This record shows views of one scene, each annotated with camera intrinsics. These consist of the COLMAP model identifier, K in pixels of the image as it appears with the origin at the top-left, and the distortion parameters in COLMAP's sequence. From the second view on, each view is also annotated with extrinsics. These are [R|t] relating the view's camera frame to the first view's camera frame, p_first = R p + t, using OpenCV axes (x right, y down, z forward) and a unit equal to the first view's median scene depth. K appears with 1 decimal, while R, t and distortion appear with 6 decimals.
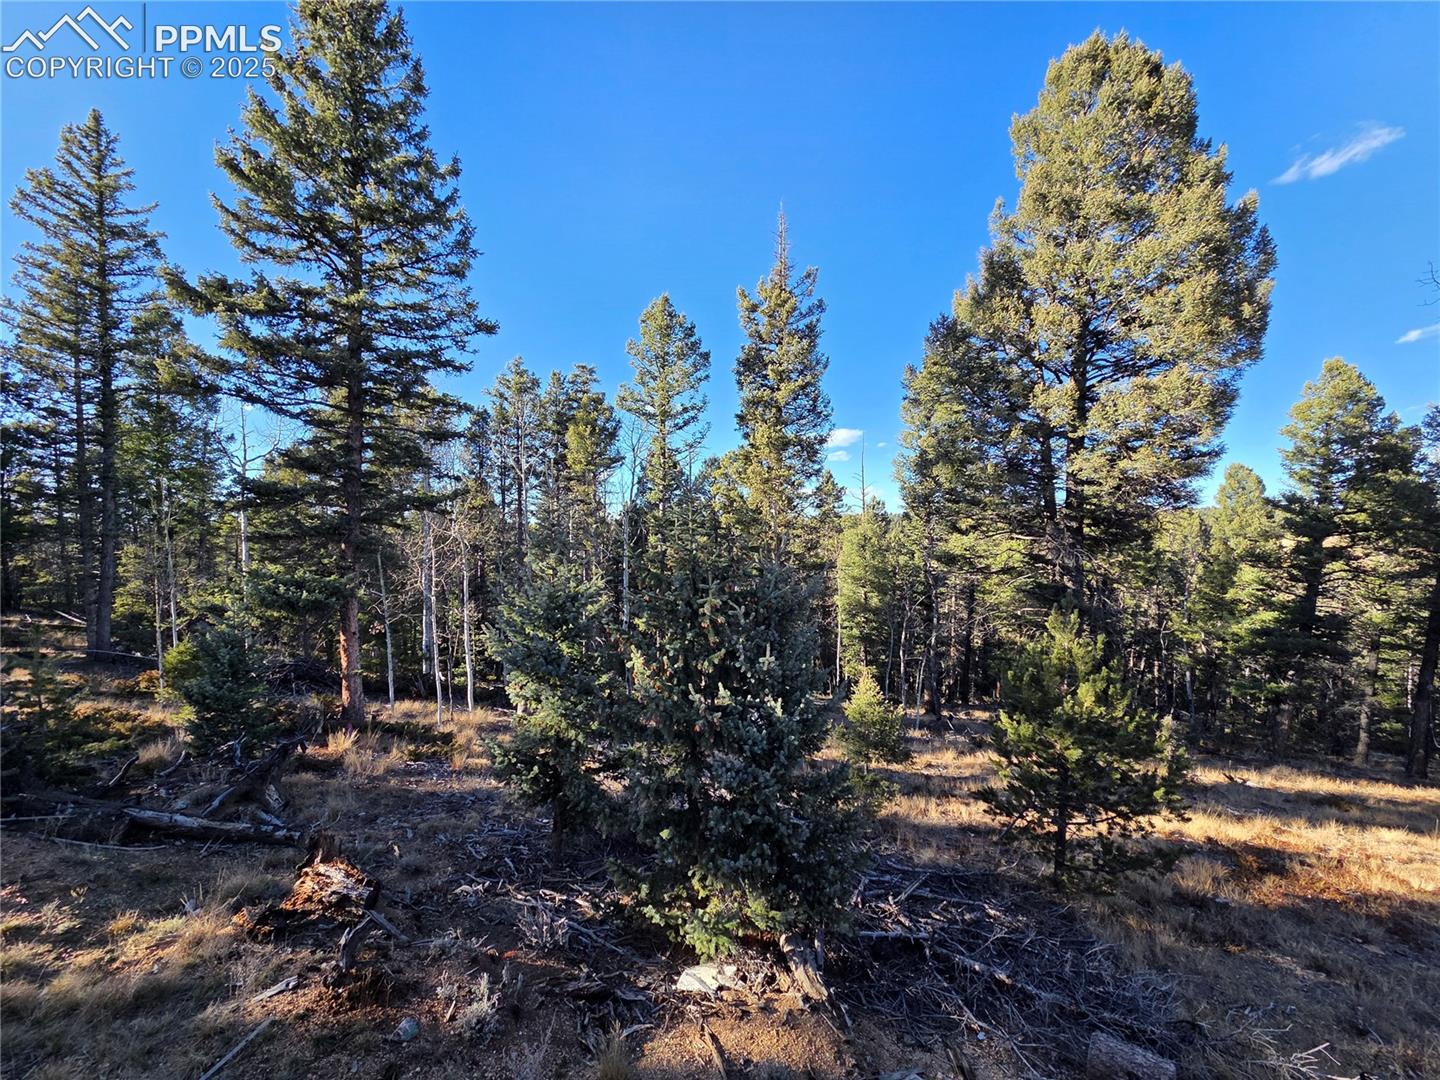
lens RADIAL K [[588.4, 0, 717.4], [0, 588.4, 542.9], [0, 0, 1]] dist [-0.002272, -0.000932]
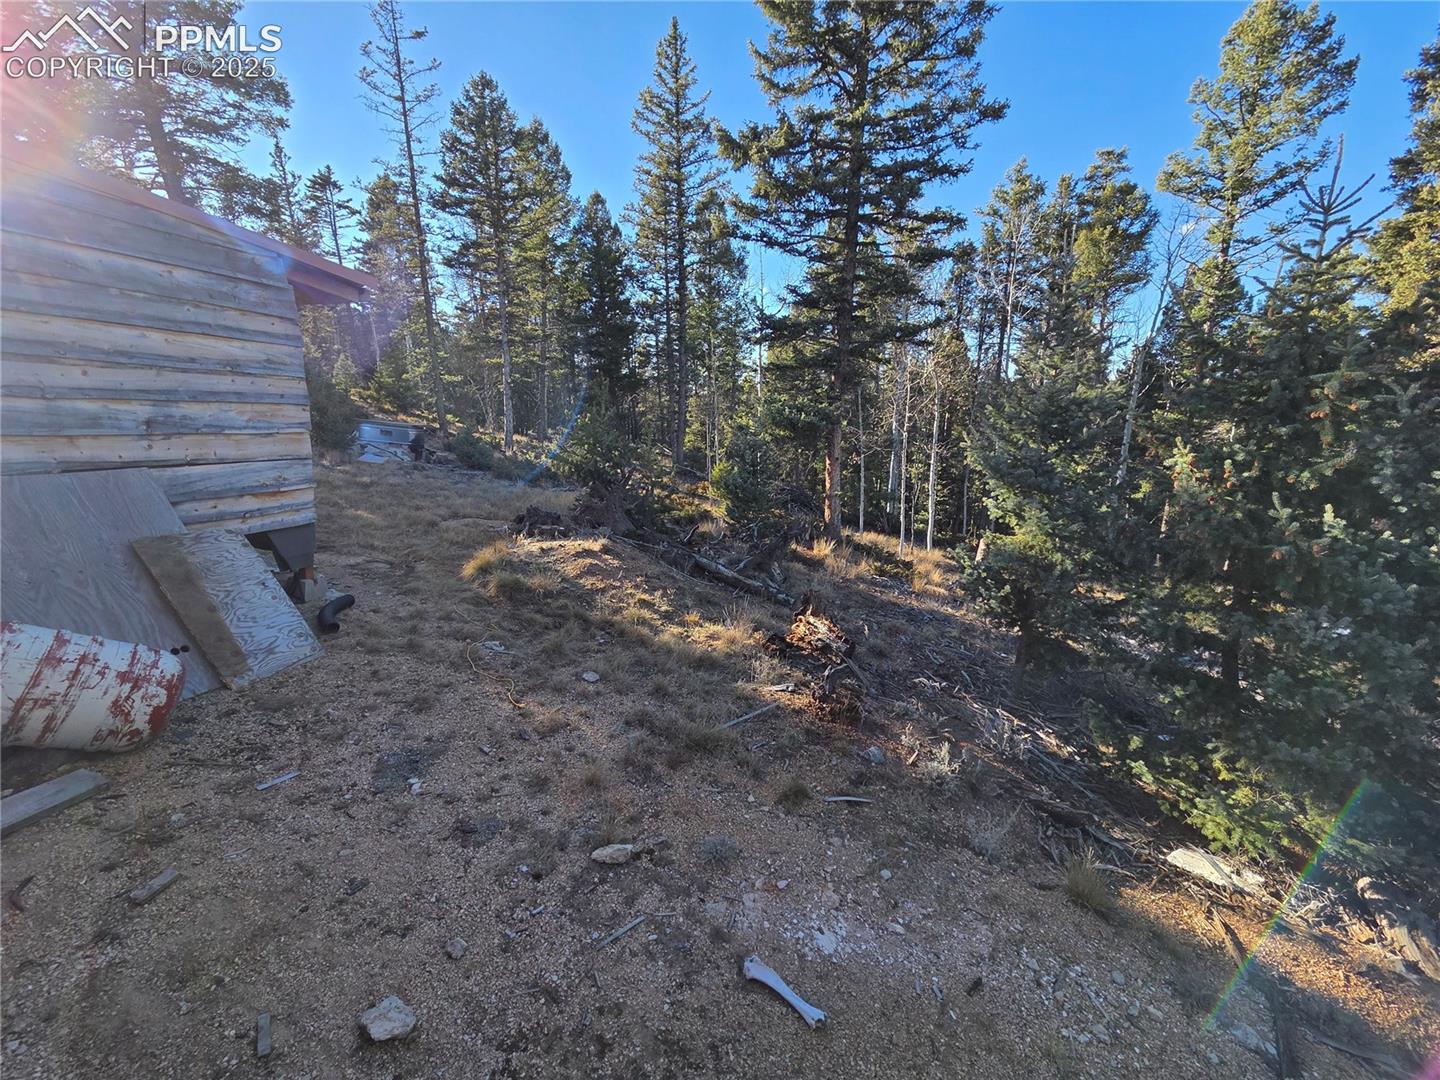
lens RADIAL K [[588.9, 0, 720.0], [0, 588.9, 540.0], [0, 0, 1]] dist [0.003197, -0.000129]
pose [[0.738194, 0.162989, -0.654603, -0.026477], [-0.015162, 0.974136, 0.225451, 0.059835], [0.674418, -0.156502, 0.721573, 0.019674]]
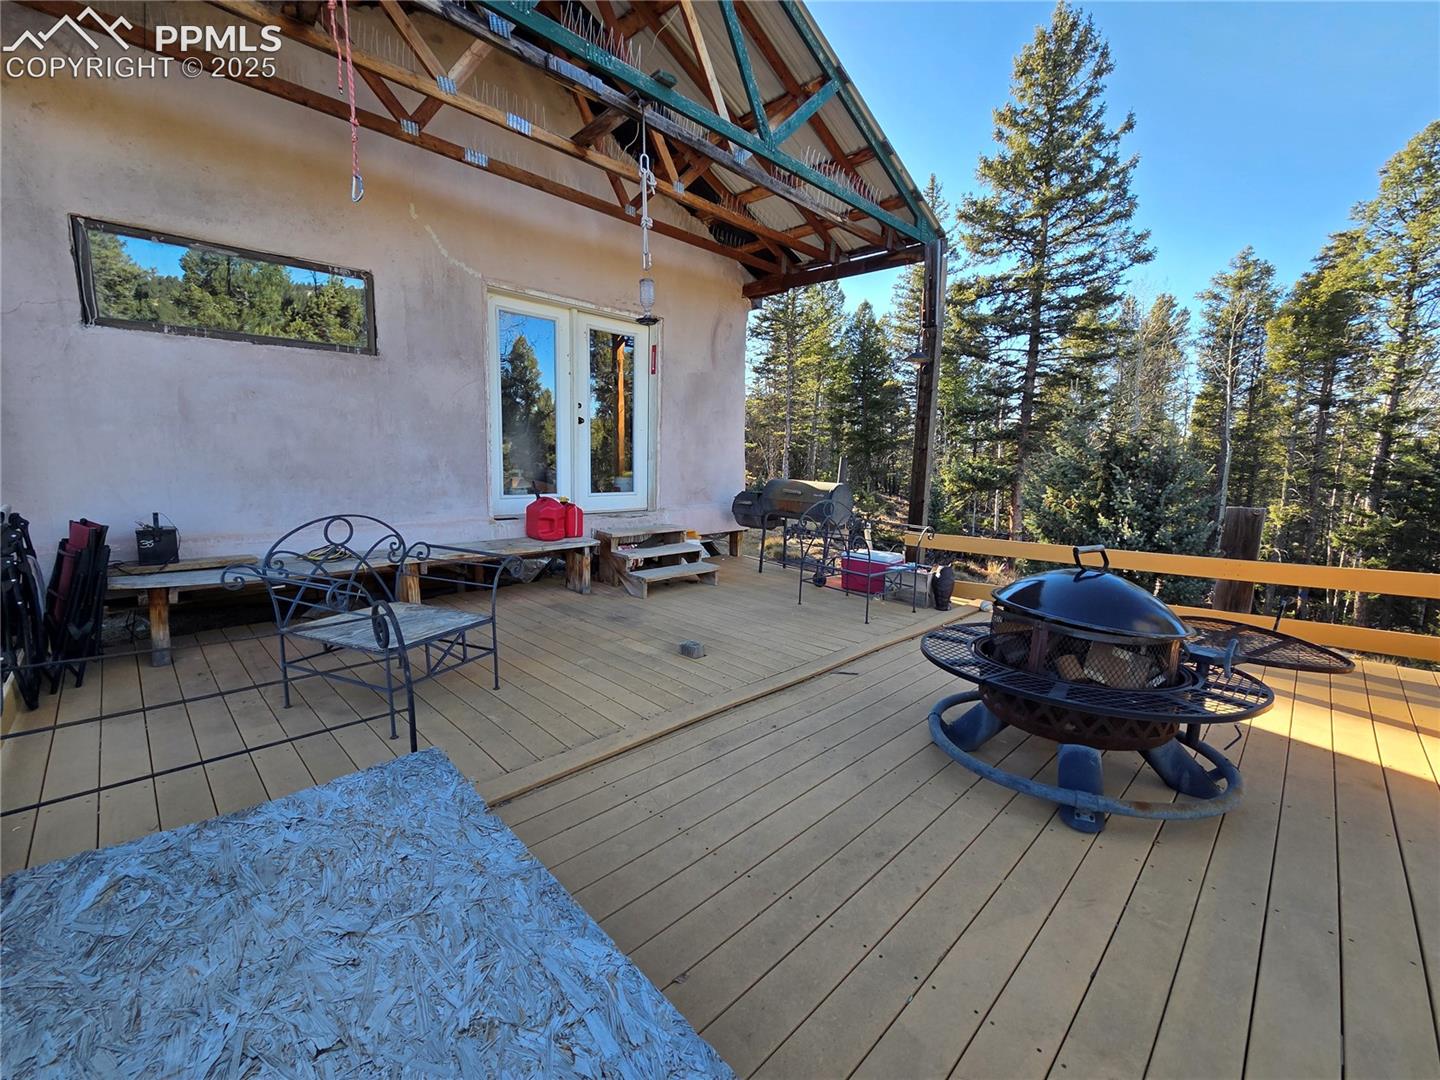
lens RADIAL K [[588.9, 0, 720.0], [0, 588.9, 540.0], [0, 0, 1]] dist [0.003197, -0.000129]
pose [[0.375112, 0.138245, -0.916613, 0.513055], [-0.014121, 0.989554, 0.143467, 0.038824], [0.926872, -0.040873, 0.373145, -0.275585]]
